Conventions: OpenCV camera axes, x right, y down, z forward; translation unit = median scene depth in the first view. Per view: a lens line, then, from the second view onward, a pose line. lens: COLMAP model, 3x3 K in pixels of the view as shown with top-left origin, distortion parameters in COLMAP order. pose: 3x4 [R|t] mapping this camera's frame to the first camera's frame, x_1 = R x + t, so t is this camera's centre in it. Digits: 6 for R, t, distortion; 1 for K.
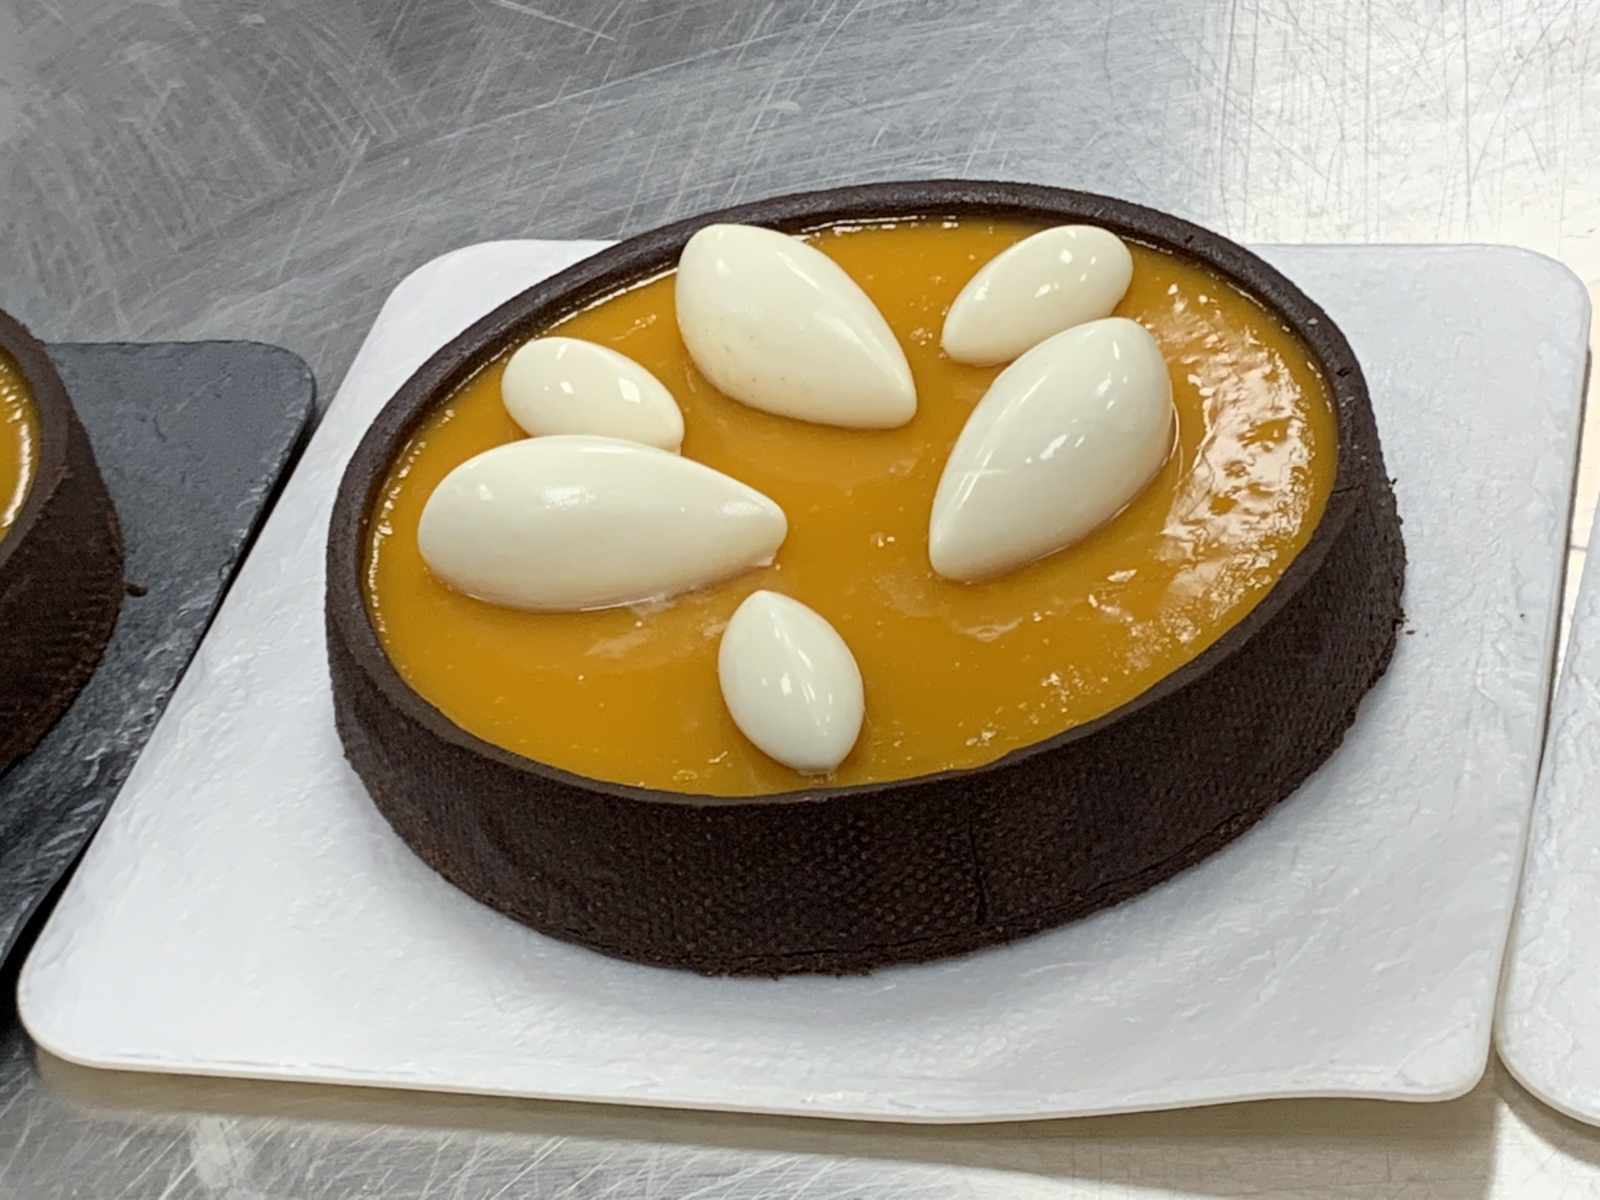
lens RADIAL K [[3800.3, 0, 799.2], [0, 3800.3, 600.4], [0, 0, 1]] dist [-0.114707, 0.000000]
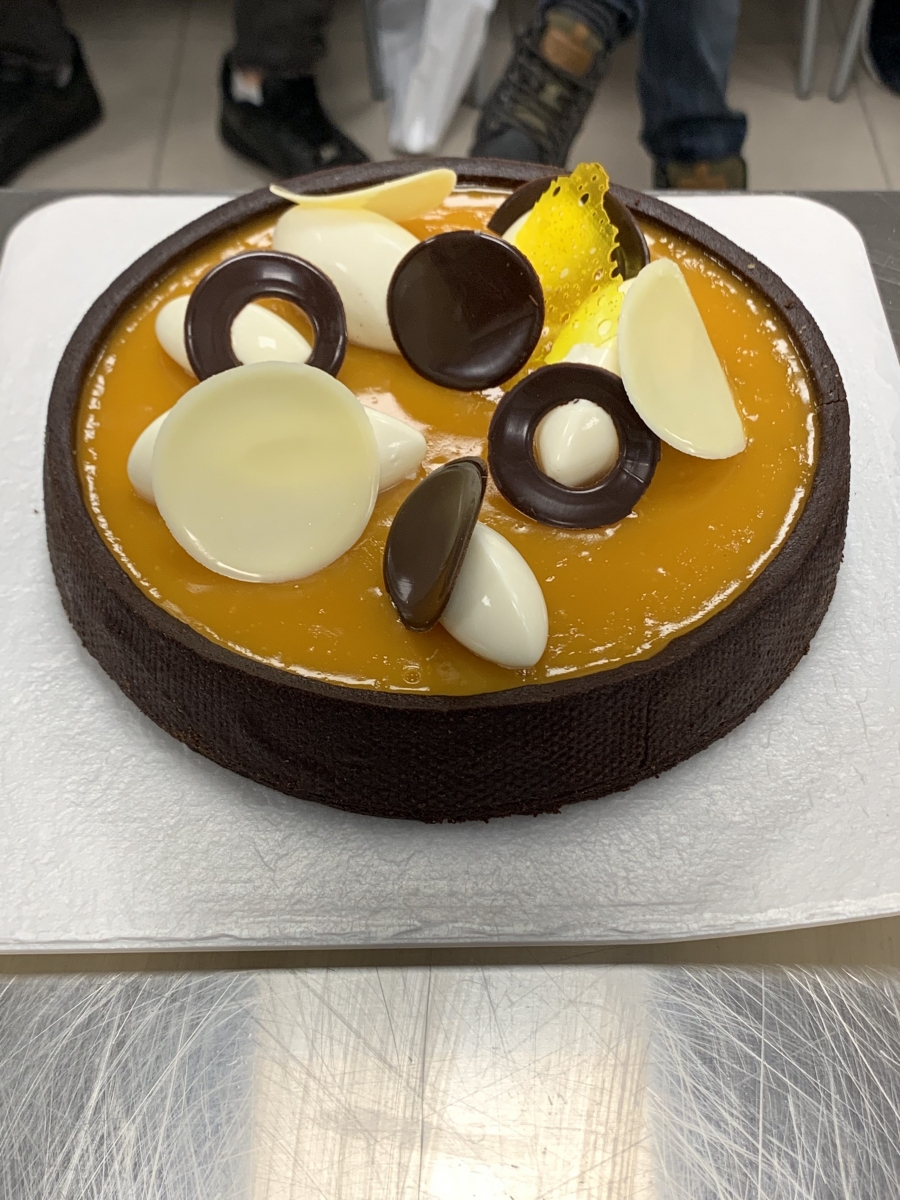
lens RADIAL K [[1554.2, 0, 452.7], [0, 1554.2, 597.3], [0, 0, 1]] dist [0.034521, 0.000000]
pose [[0.956341, -0.085977, 0.279321, -0.155959], [0.029964, 0.979557, 0.198923, -0.079058], [-0.290713, -0.181869, 0.939367, 0.515682]]
